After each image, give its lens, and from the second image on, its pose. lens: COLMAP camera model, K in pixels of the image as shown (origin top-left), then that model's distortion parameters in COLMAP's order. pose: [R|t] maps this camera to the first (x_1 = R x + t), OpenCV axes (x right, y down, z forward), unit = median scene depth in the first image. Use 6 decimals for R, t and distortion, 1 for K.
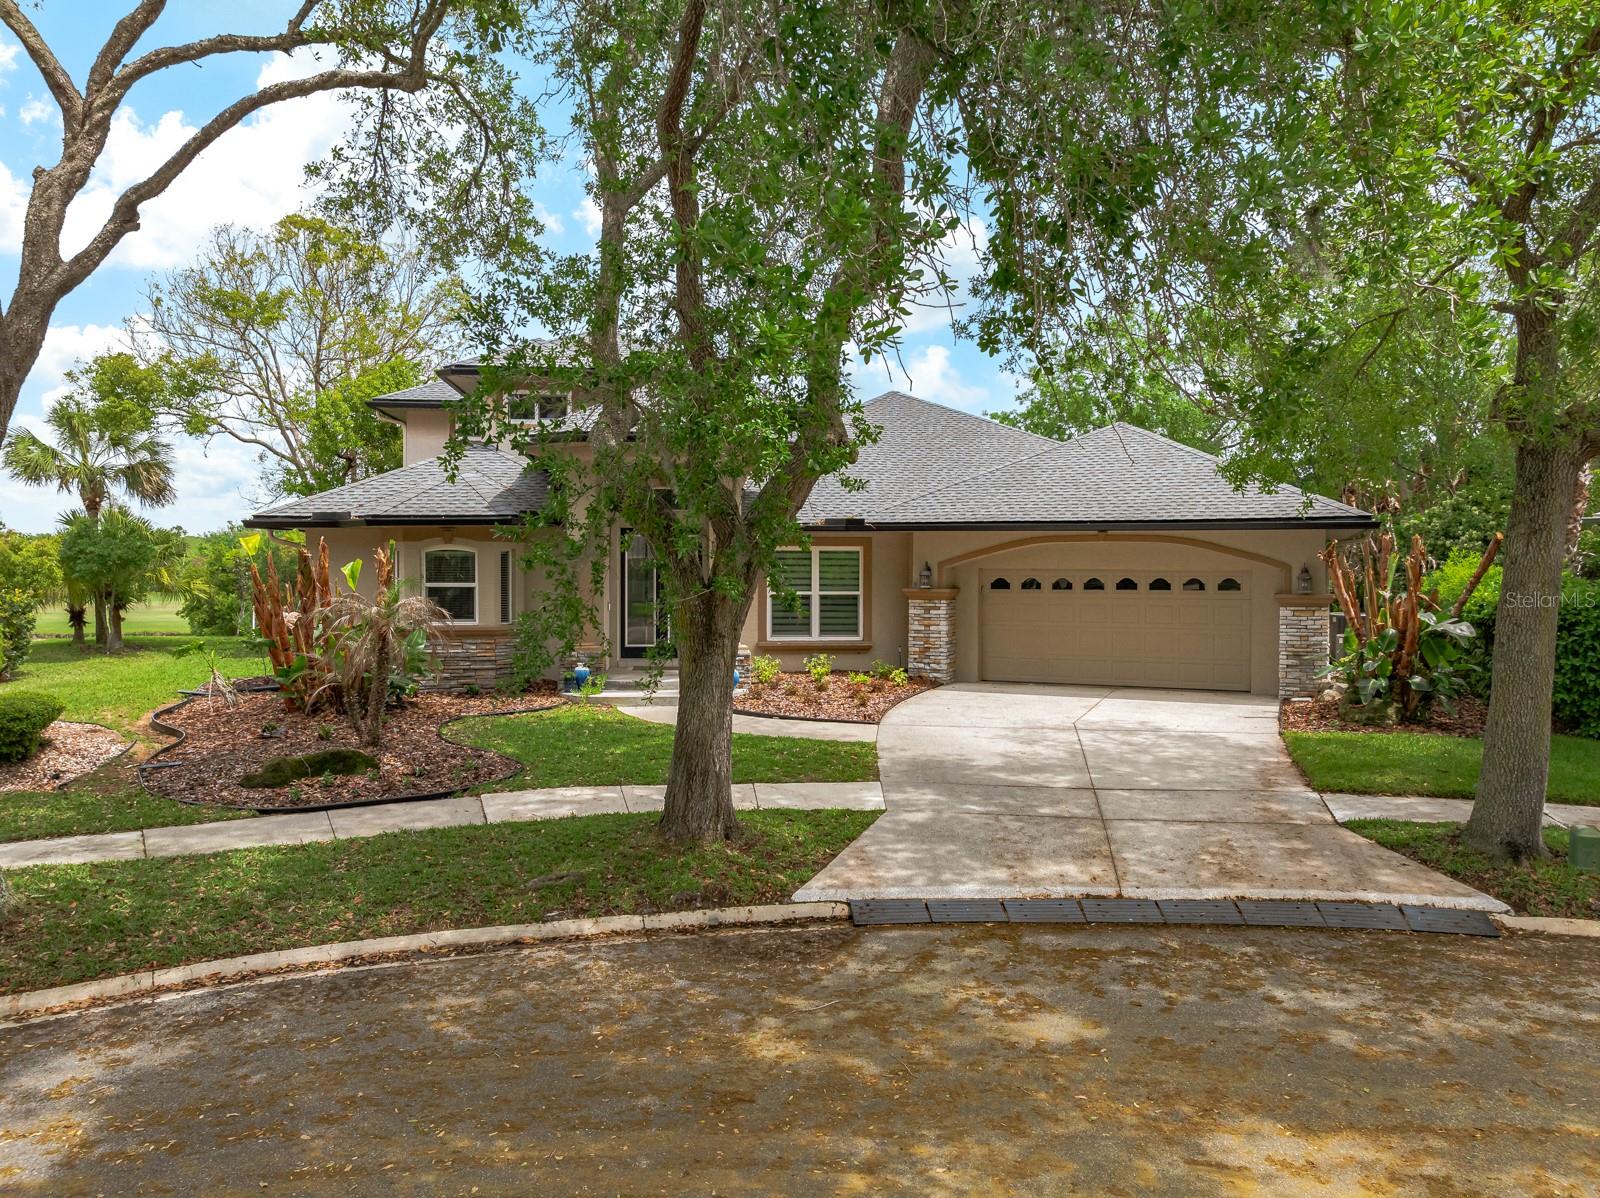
lens RADIAL K [[1140.5, 0, 800.0], [0, 1140.5, 599.0], [0, 0, 1]] dist [-0.019392, 0.015602]
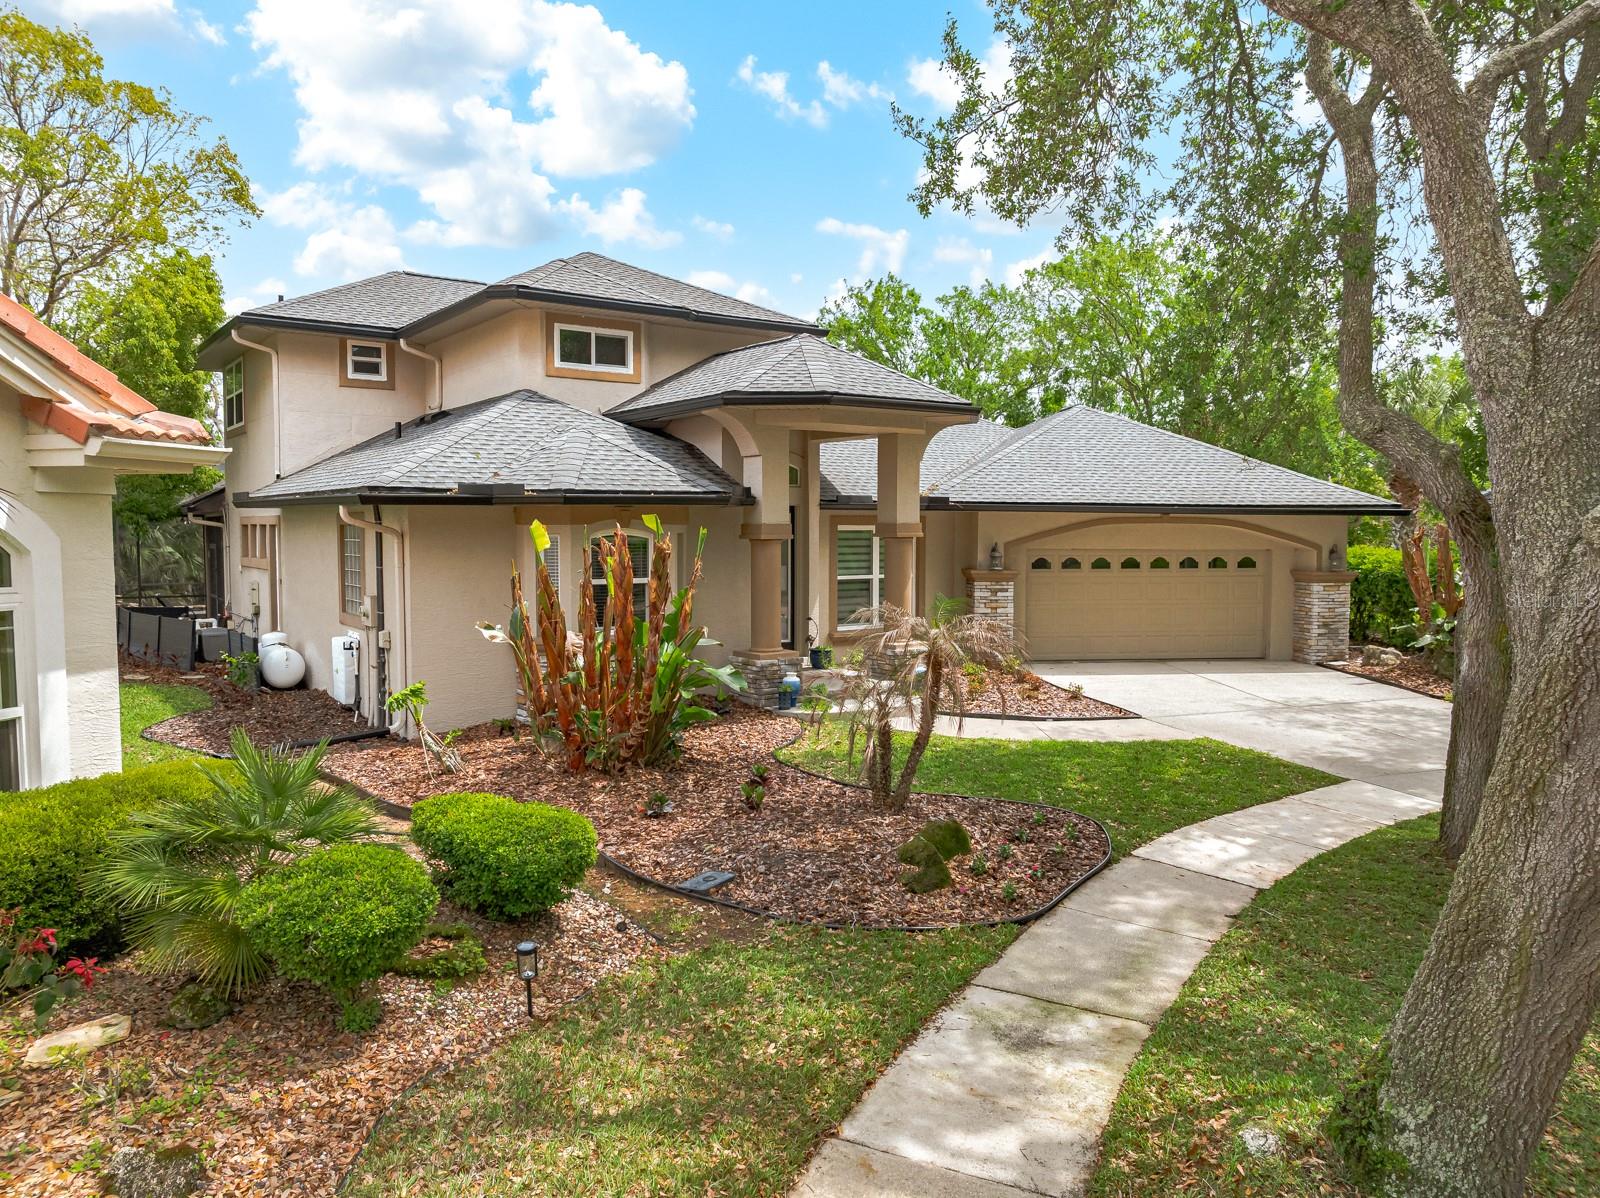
lens RADIAL K [[1140.5, 0, 800.0], [0, 1140.5, 599.0], [0, 0, 1]] dist [-0.019392, 0.015602]
pose [[0.852782, -0.032738, 0.521240, -1.162863], [0.011764, 0.998984, 0.043497, -0.062443], [-0.522135, -0.030961, 0.852301, 0.567596]]
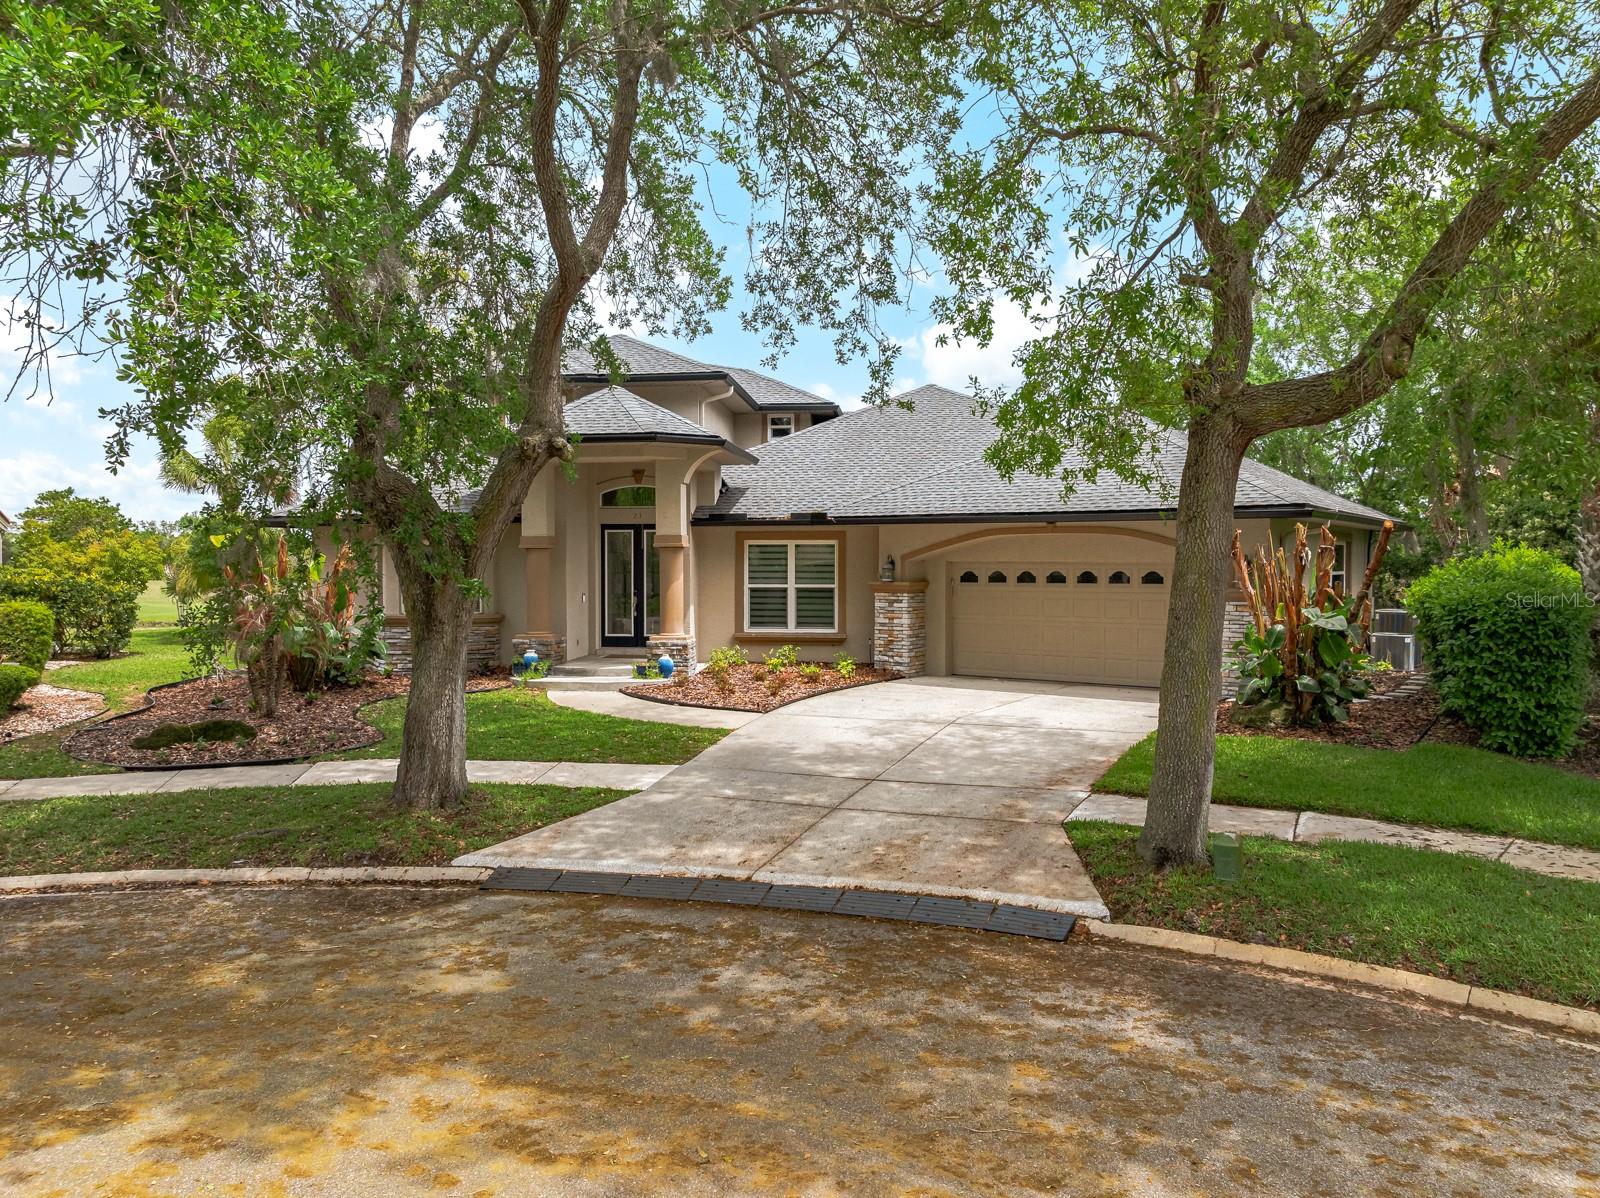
lens RADIAL K [[1140.5, 0, 800.0], [0, 1140.5, 599.0], [0, 0, 1]] dist [-0.019392, 0.015602]
pose [[0.974967, 0.005063, -0.222292, 0.558000], [-0.004176, 0.999981, 0.004460, 0.004172], [0.222311, -0.003420, 0.974970, 0.010975]]
